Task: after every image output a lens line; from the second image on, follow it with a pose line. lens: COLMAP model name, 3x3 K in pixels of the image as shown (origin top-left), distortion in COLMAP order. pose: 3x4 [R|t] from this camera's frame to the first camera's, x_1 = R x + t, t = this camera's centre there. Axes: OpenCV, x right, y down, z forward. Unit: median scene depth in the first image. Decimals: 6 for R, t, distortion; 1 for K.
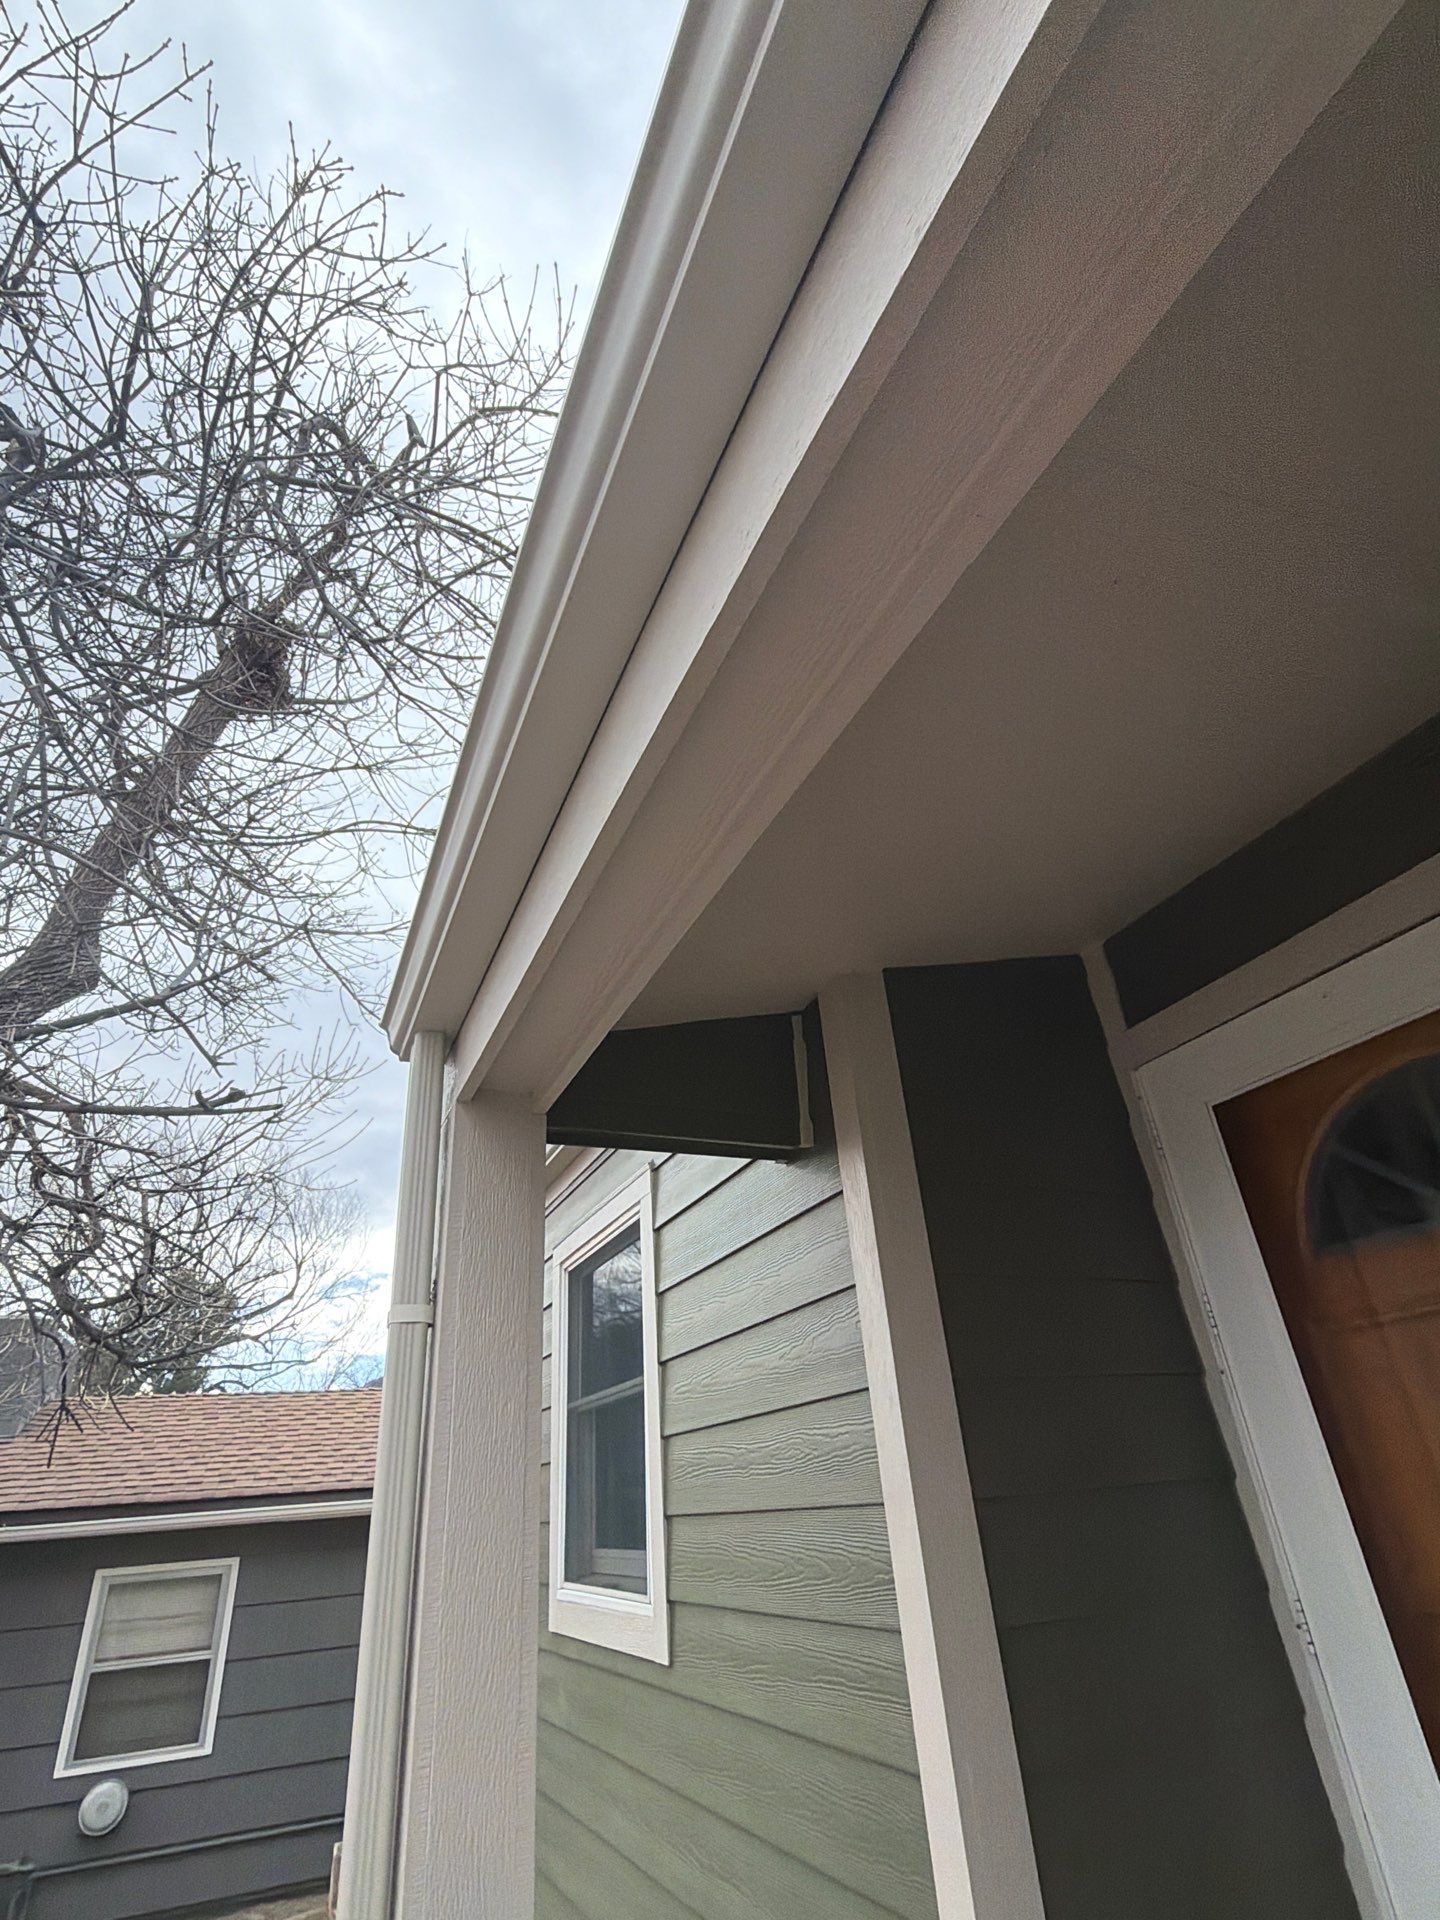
lens RADIAL K [[953.5, 0, 720.0], [0, 953.5, 960.0], [0, 0, 1]] dist [-0.000037, -0.000101]
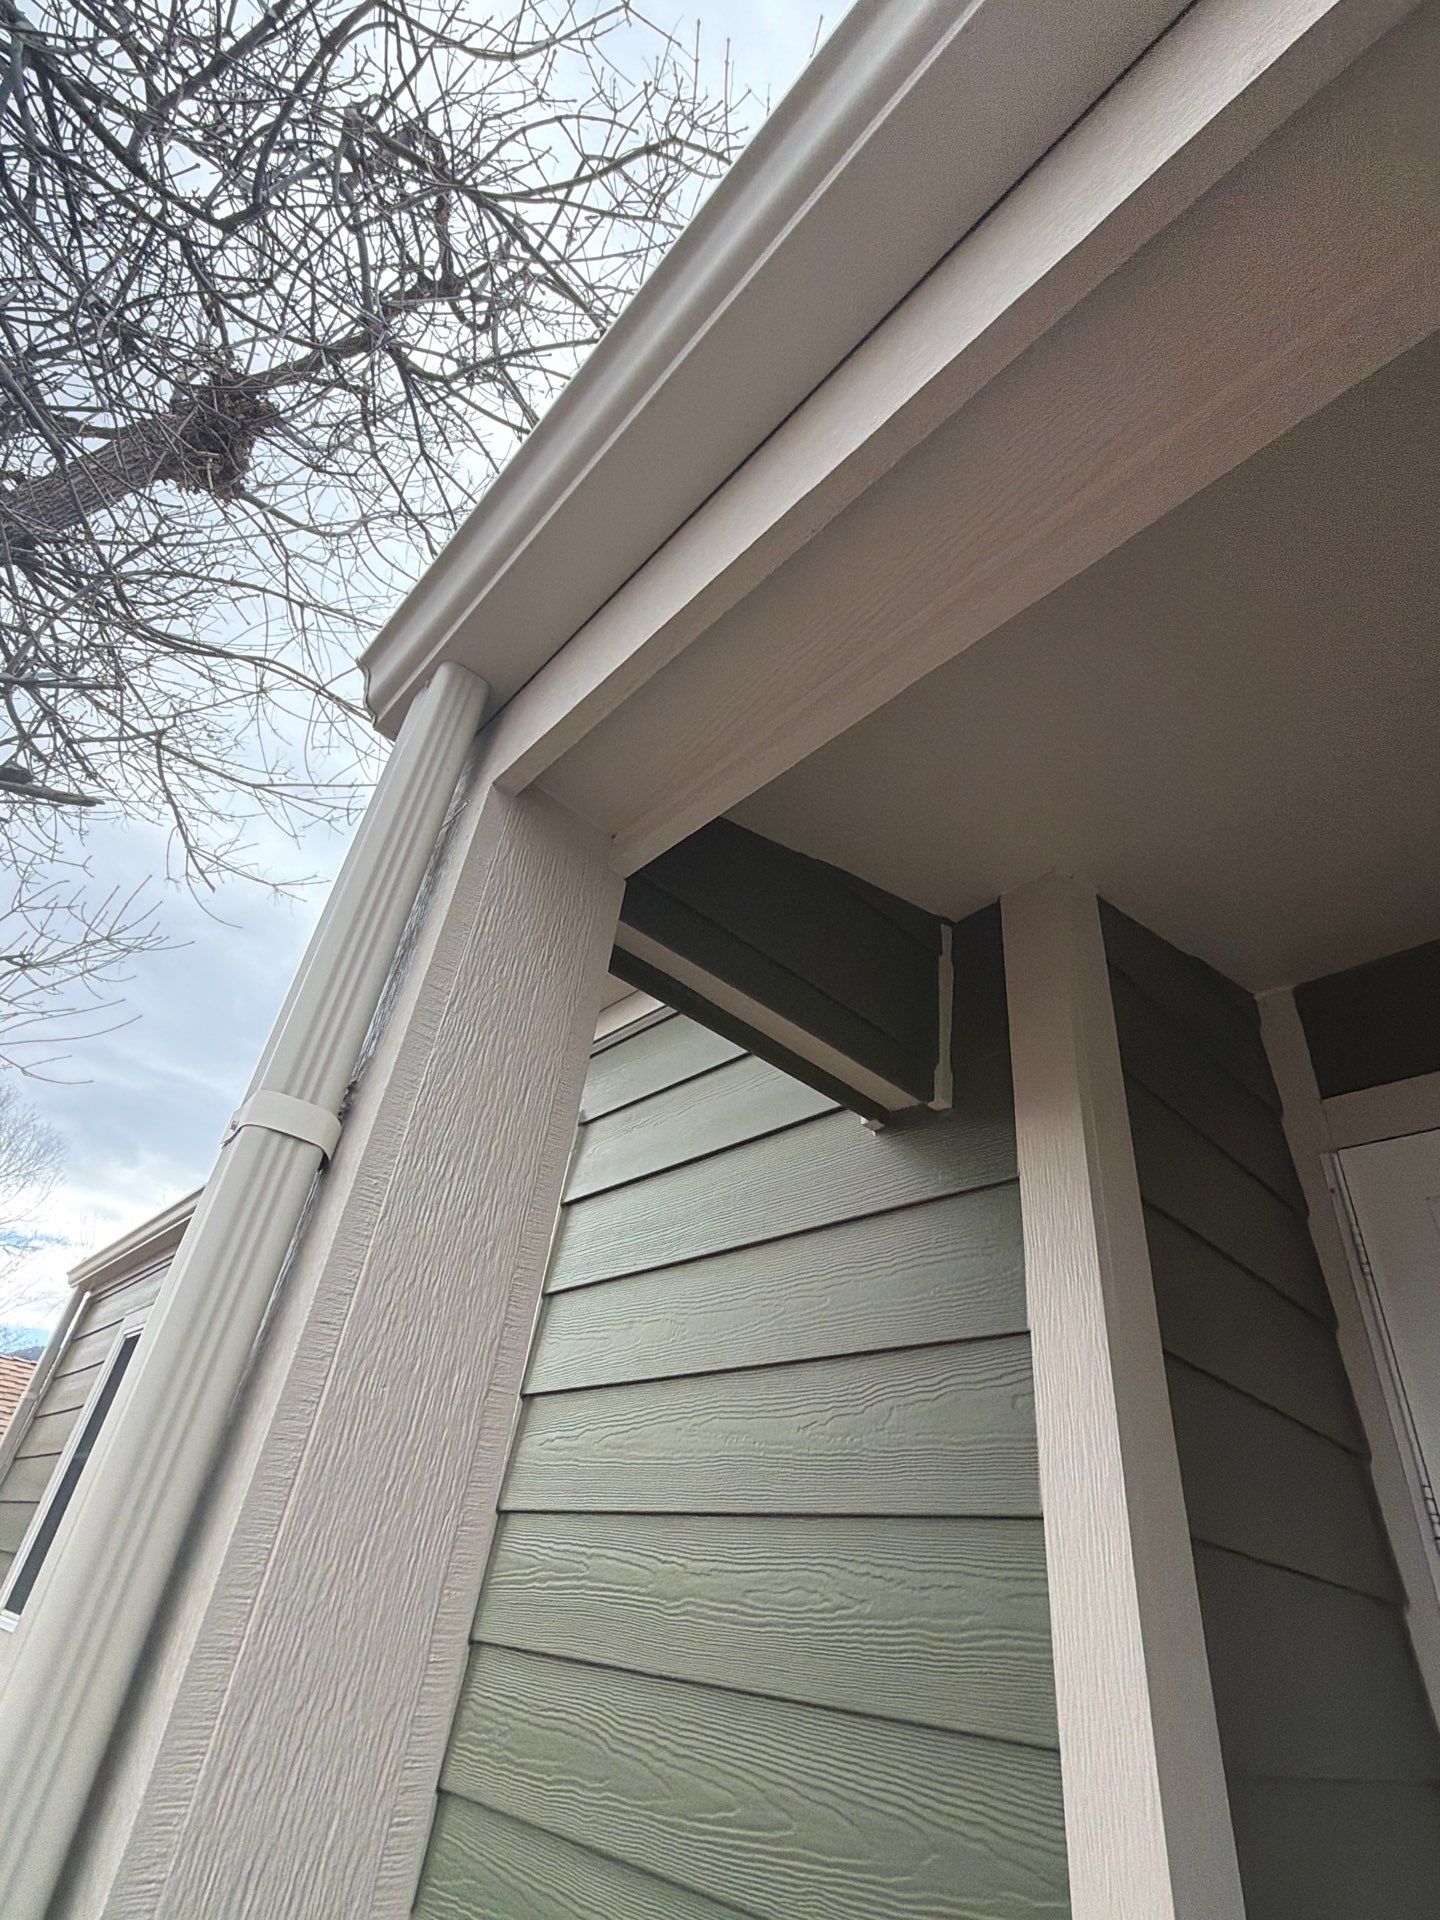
lens RADIAL K [[953.5, 0, 720.0], [0, 953.5, 960.0], [0, 0, 1]] dist [-0.000037, -0.000101]
pose [[0.932450, 0.323900, 0.160084, -0.175898], [-0.307598, 0.944104, -0.118535, 0.218174], [-0.189530, 0.061286, 0.979960, 0.387290]]
